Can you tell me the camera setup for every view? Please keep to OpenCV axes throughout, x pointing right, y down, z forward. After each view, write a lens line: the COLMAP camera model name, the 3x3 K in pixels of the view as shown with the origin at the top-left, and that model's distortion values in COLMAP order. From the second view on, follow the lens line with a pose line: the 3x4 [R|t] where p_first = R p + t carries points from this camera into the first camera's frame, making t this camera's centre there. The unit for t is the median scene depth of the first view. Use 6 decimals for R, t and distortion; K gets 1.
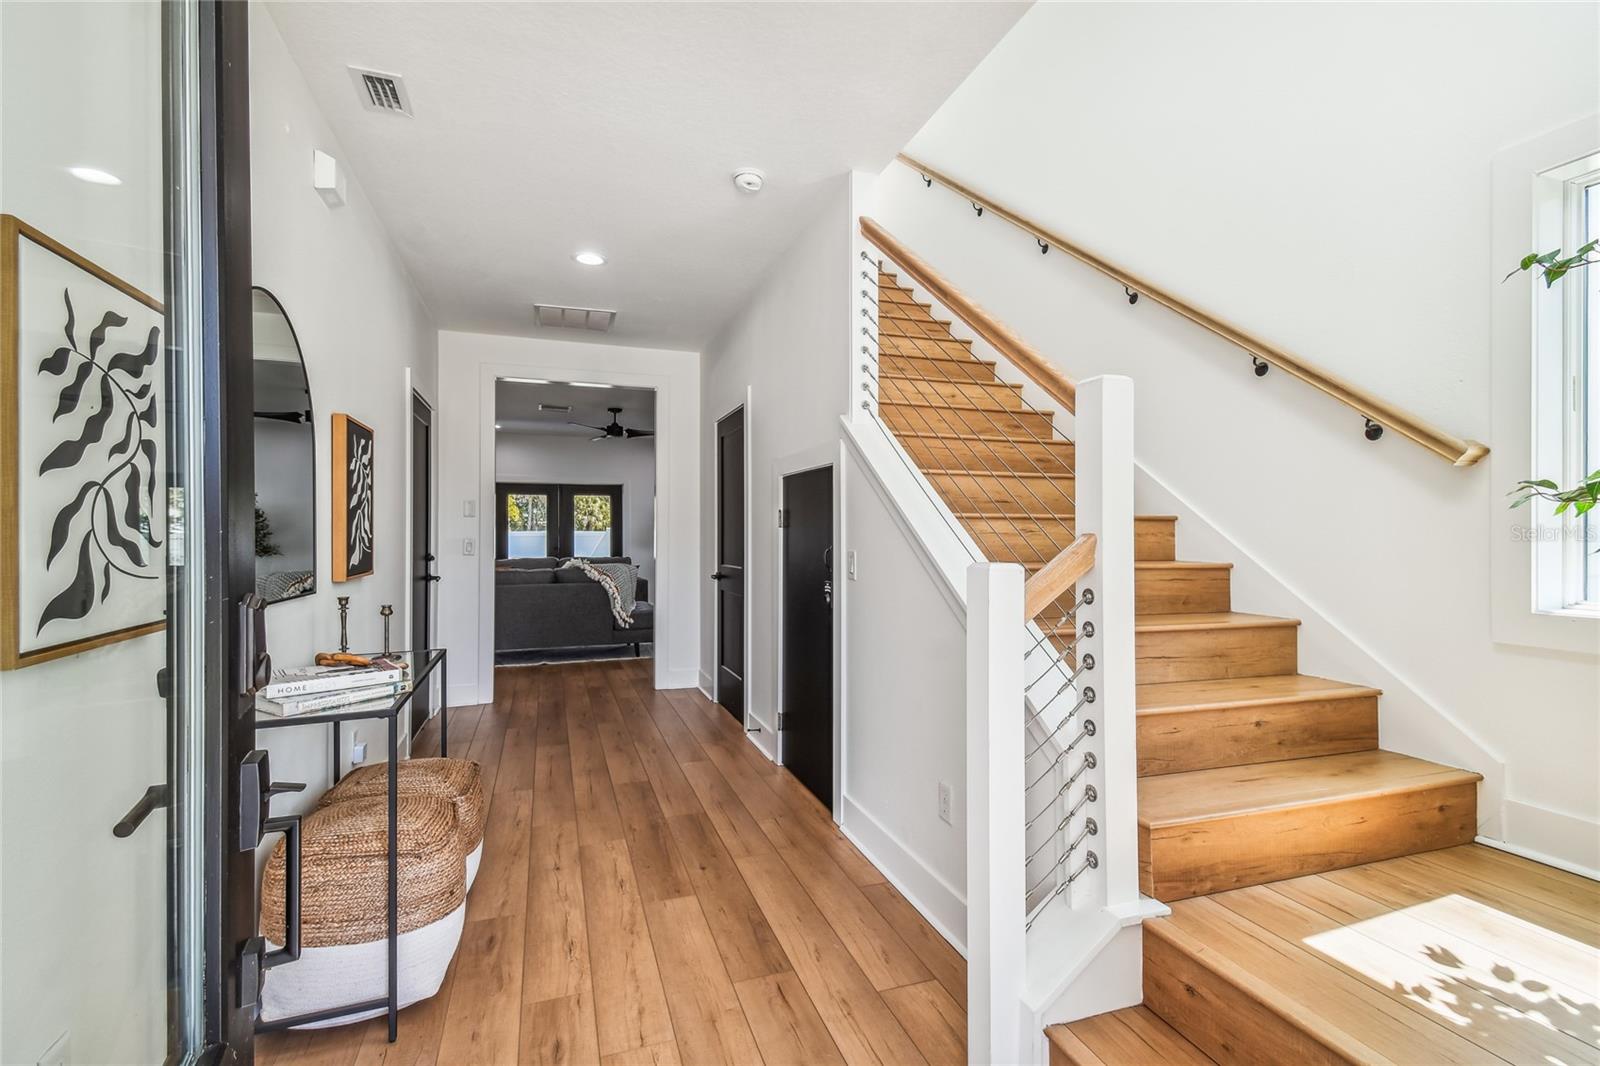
lens RADIAL K [[734.0, 0, 798.8], [0, 734.0, 537.2], [0, 0, 1]] dist [0.059060, -0.024494]
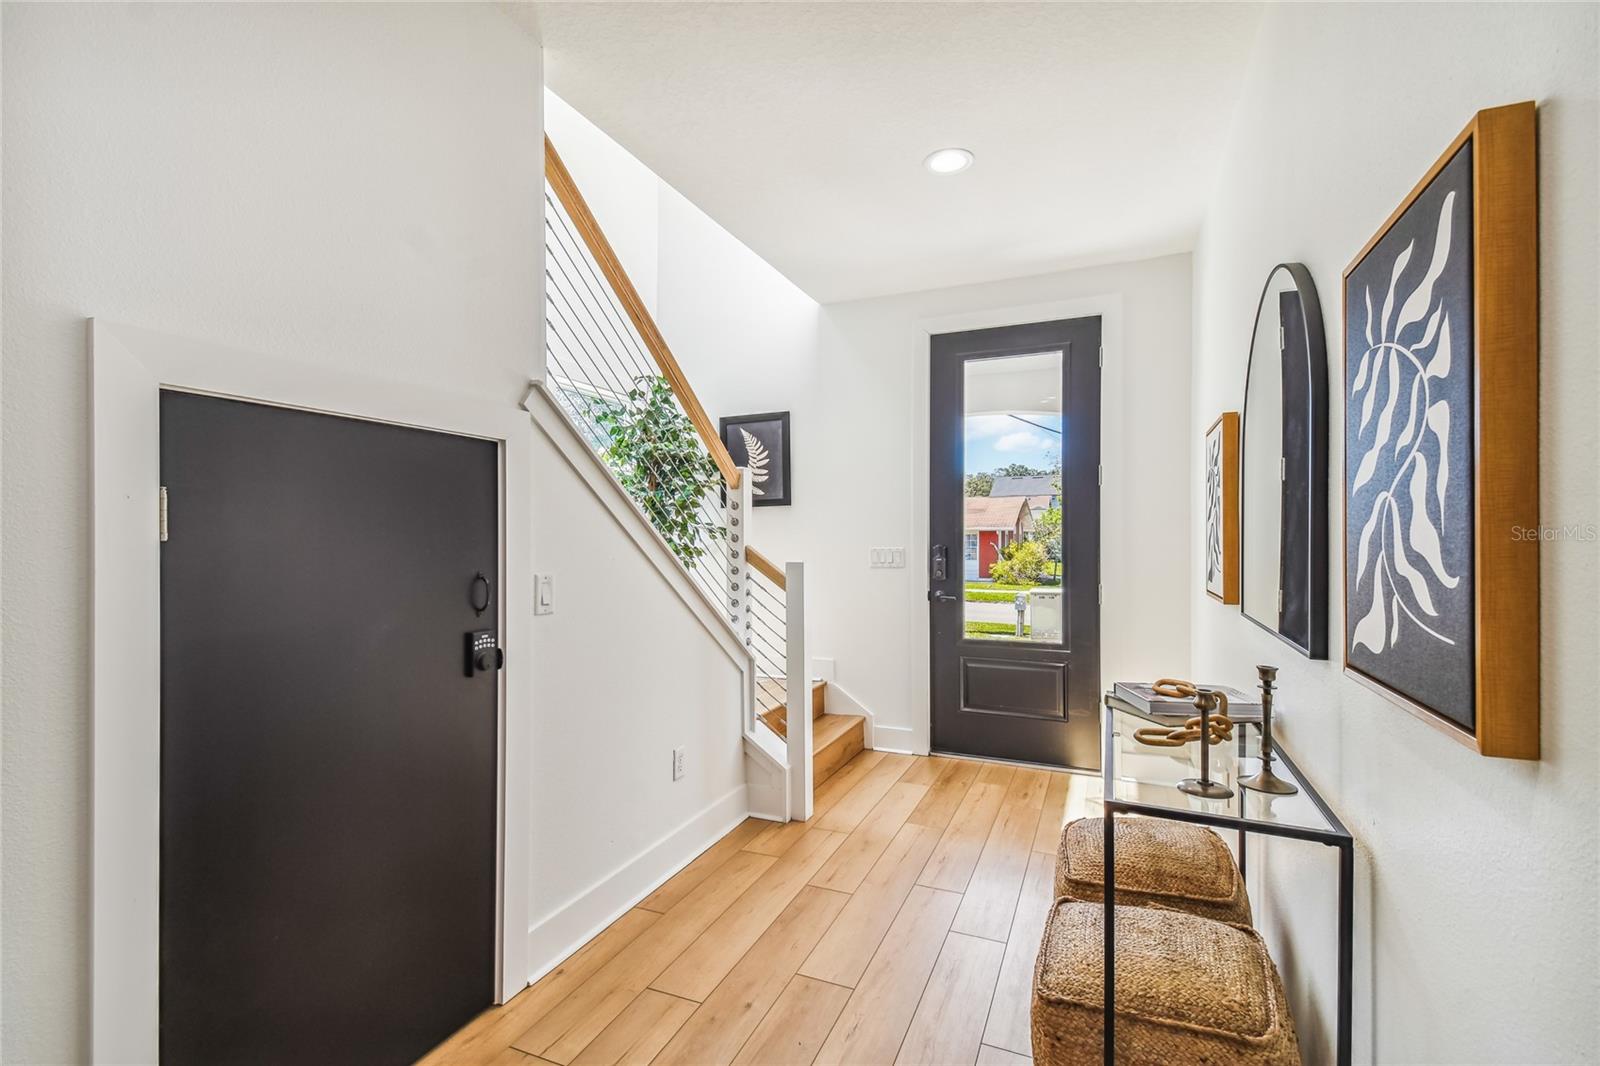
lens RADIAL K [[734.0, 0, 798.8], [0, 734.0, 537.2], [0, 0, 1]] dist [0.059060, -0.024494]
pose [[-0.744464, 0.002778, 0.667657, -0.619297], [0.005076, 0.999986, 0.001500, -0.017862], [-0.667643, 0.004506, -0.744468, 1.417384]]
